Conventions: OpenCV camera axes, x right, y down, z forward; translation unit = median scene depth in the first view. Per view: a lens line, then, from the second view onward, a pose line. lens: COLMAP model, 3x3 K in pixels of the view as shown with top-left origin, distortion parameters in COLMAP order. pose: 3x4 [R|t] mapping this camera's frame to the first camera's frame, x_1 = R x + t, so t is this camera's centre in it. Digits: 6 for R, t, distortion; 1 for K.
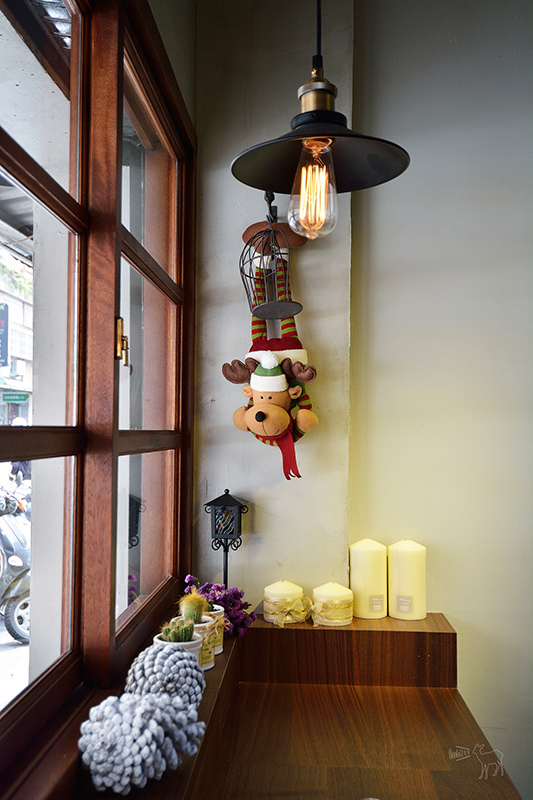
lens RADIAL K [[845.3, 0, 265.2], [0, 845.3, 402.2], [0, 0, 1]] dist [0.021272, 0.000000]
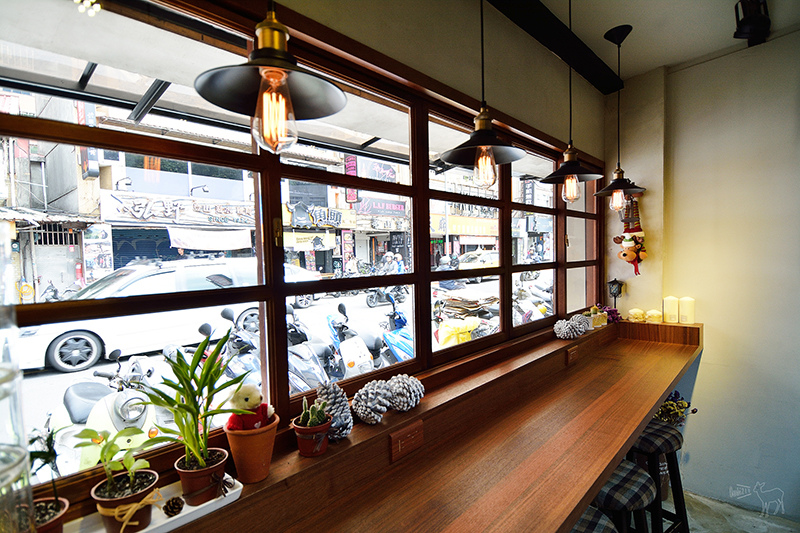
lens RADIAL K [[441.2, 0, 399.0], [0, 441.2, 271.3], [0, 0, 1]] dist [-0.004188, -0.001263]
pose [[0.791422, -0.001610, -0.611268, 0.318376], [0.053369, 0.996360, 0.066474, -0.072663], [0.608936, -0.085232, 0.788627, -0.763672]]
